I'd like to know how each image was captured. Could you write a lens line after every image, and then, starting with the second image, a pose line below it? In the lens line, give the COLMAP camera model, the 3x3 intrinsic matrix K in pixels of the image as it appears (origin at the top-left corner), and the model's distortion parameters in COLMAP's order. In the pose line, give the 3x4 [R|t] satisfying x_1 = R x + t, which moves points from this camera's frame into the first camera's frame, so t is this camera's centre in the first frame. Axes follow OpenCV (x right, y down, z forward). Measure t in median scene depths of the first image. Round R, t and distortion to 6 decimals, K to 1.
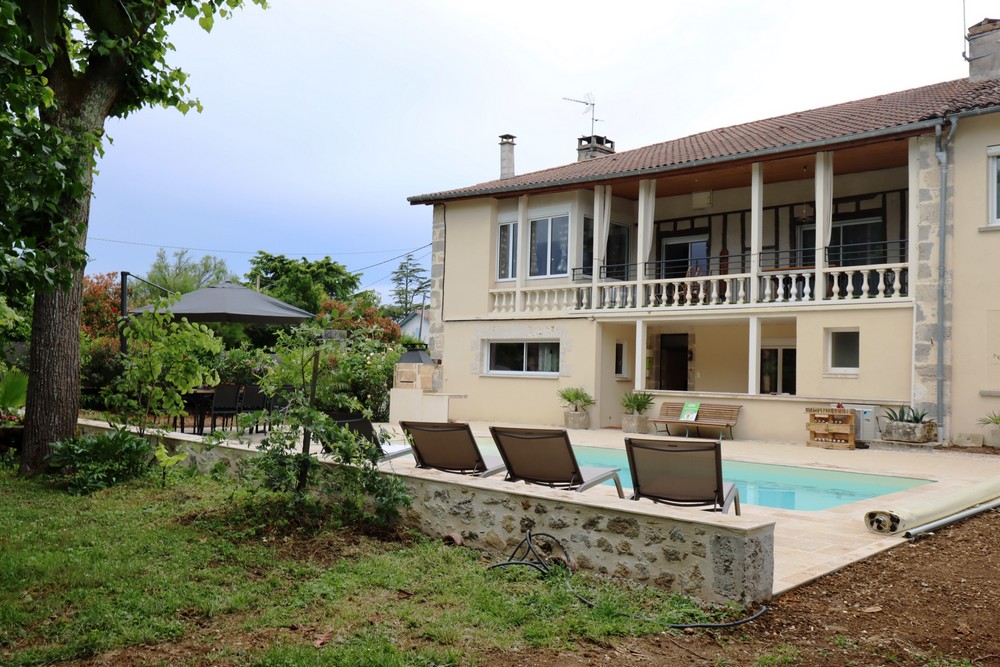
lens RADIAL K [[856.3, 0, 500.0], [0, 856.3, 332.1], [0, 0, 1]] dist [-0.026913, 0.046986]
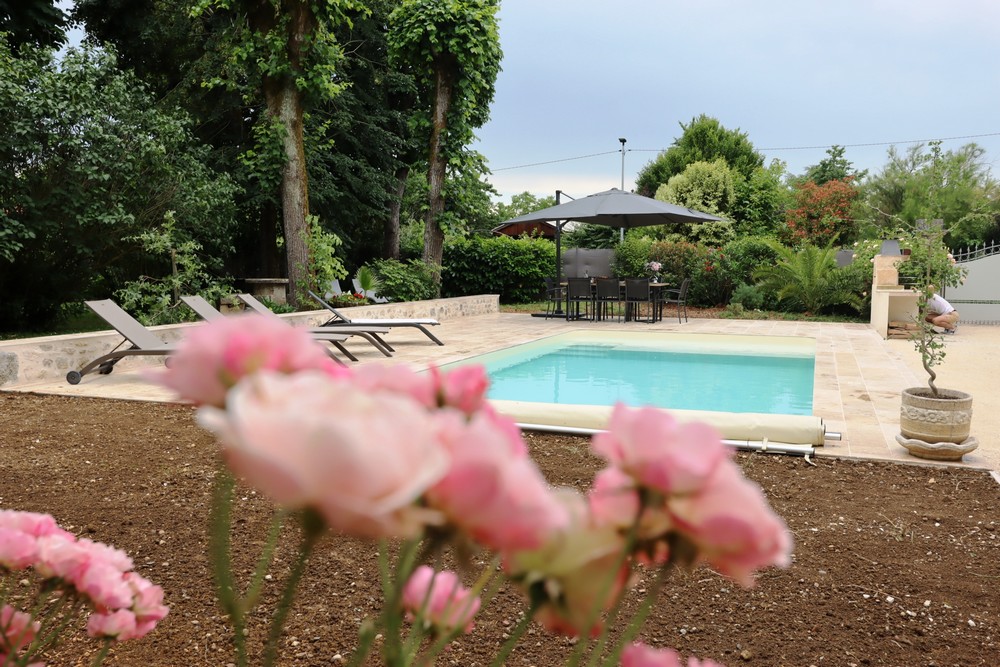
lens RADIAL K [[856.3, 0, 499.8], [0, 856.3, 334.9], [0, 0, 1]] dist [-0.026913, 0.046986]
pose [[0.368904, 0.052538, -0.927982, 0.457916], [0.050248, 0.995814, 0.076353, 0.026645], [0.928108, -0.074796, 0.364720, 0.266749]]
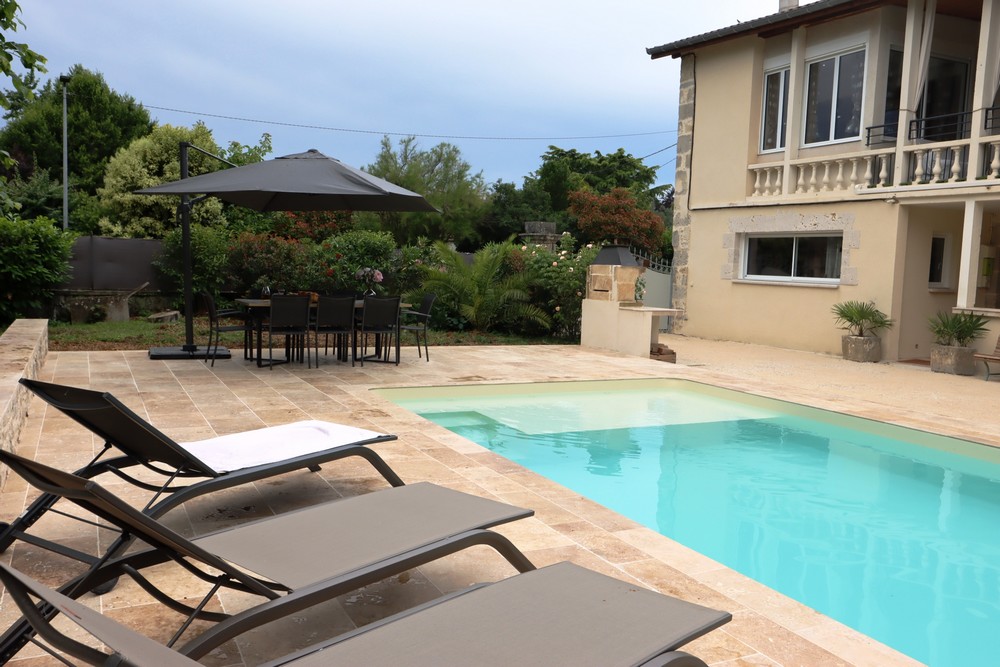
lens RADIAL K [[856.3, 0, 495.6], [0, 856.3, 332.0], [0, 0, 1]] dist [-0.026913, 0.046986]
pose [[0.930665, 0.034068, -0.364284, 0.060767], [0.008446, 0.993390, 0.114479, 0.007331], [0.365776, -0.109618, 0.924225, 0.236517]]
